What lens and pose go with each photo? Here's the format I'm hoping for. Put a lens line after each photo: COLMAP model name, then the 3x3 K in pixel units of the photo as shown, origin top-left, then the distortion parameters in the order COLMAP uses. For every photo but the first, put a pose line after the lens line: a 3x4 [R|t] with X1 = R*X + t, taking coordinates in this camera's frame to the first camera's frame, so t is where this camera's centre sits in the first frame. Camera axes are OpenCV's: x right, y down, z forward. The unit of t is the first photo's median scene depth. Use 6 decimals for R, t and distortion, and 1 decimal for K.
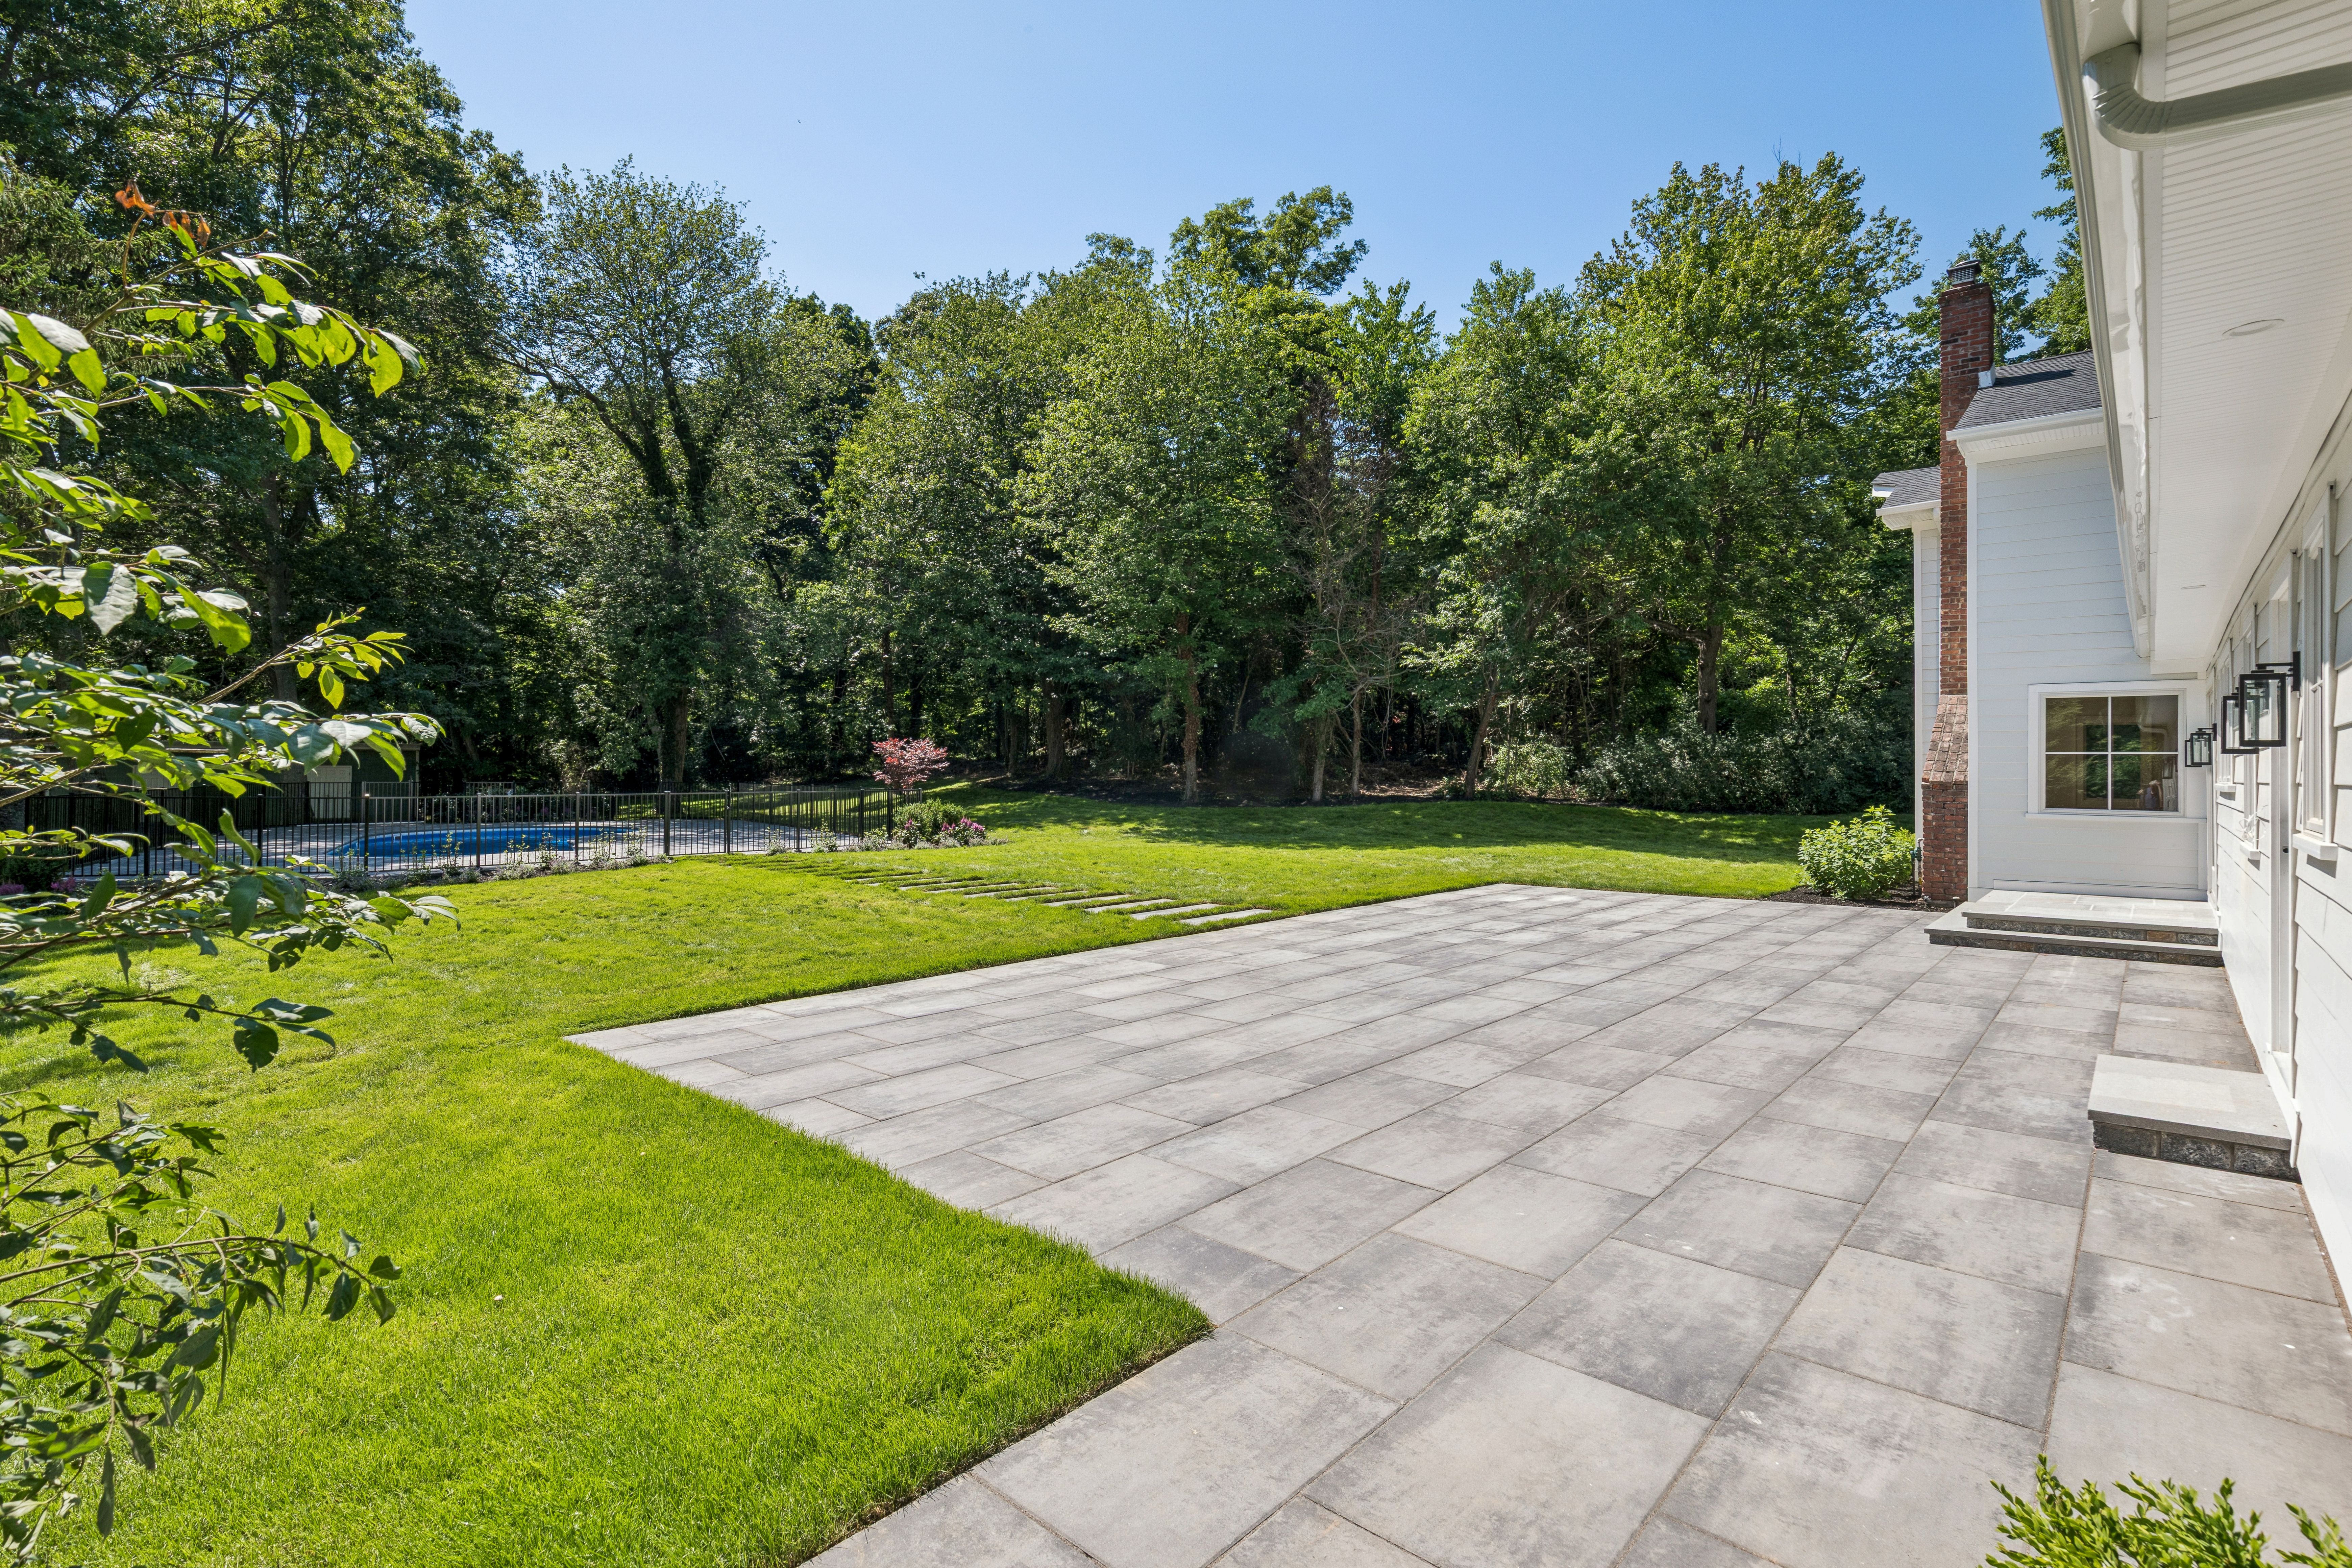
lens RADIAL K [[1098.6, 0, 1176.0], [0, 1098.6, 784.0], [0, 0, 1]] dist [-0.071431, -0.000170]
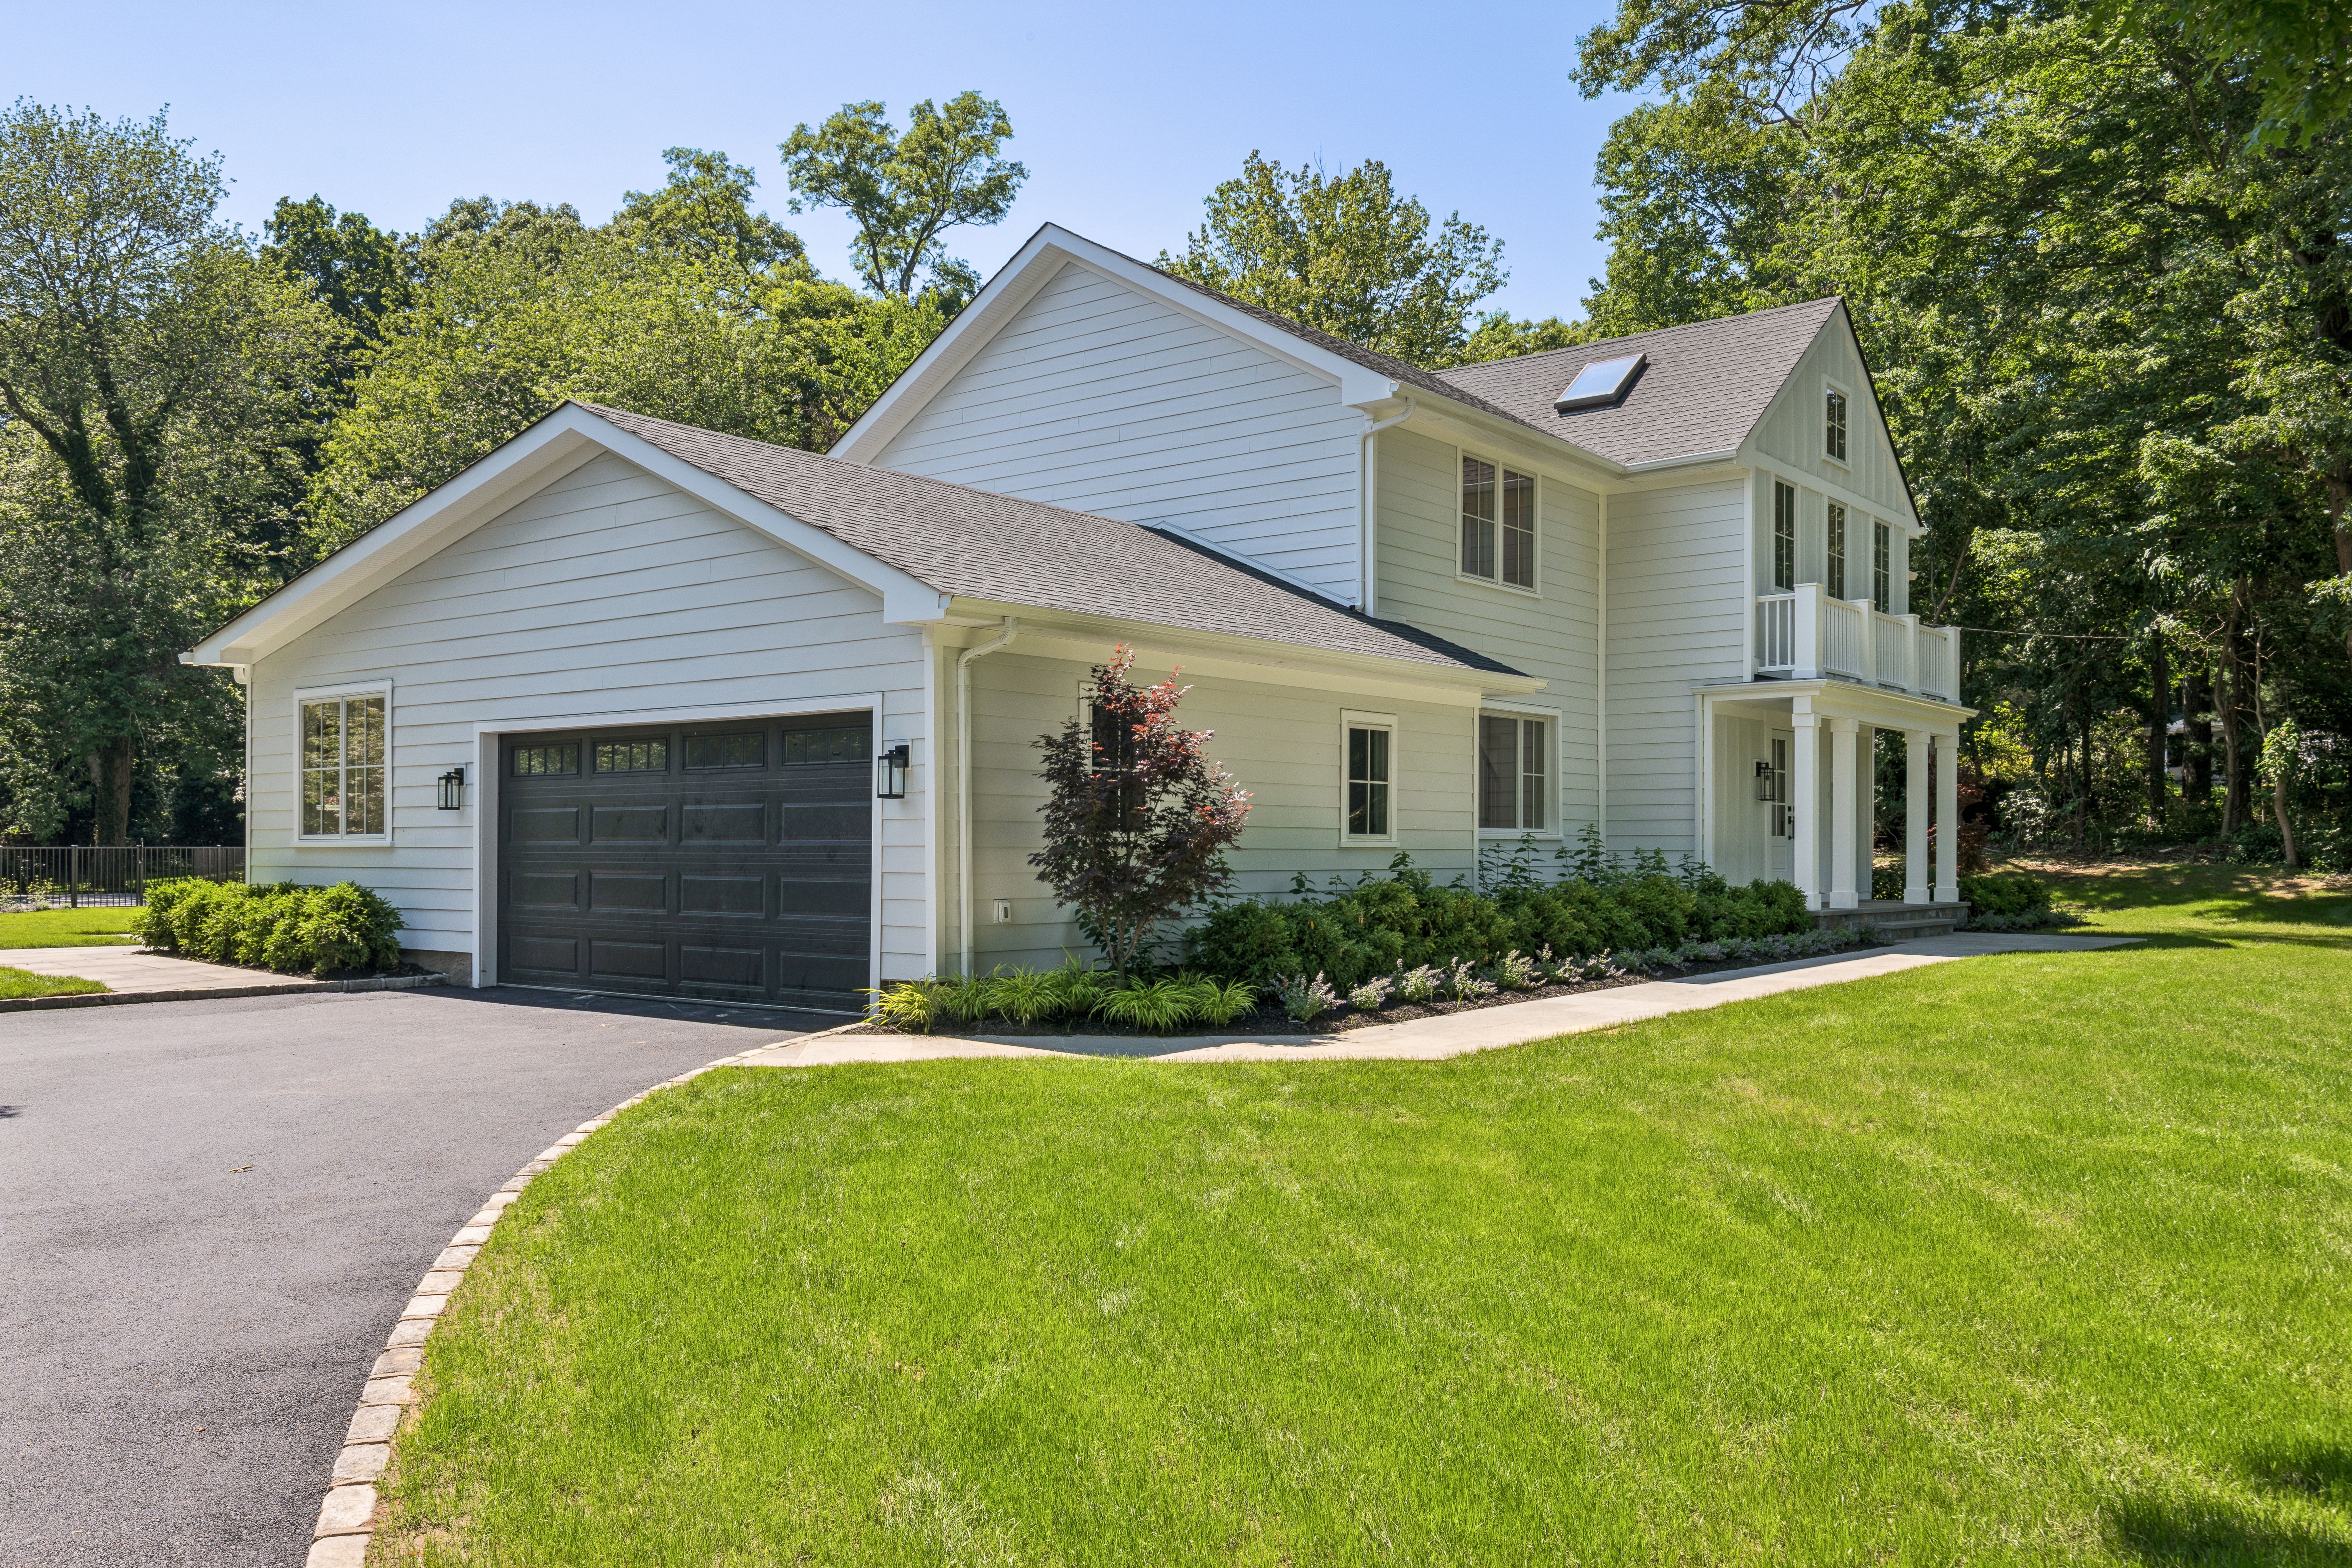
lens RADIAL K [[1830.3, 0, 1179.5], [0, 1830.3, 870.6], [0, 0, 1]] dist [-0.040941, -0.002947]
pose [[0.997303, -0.001401, 0.073376, 0.189143], [0.001367, 0.999999, 0.000515, 0.010004], [-0.073377, -0.000413, 0.997304, -0.326221]]
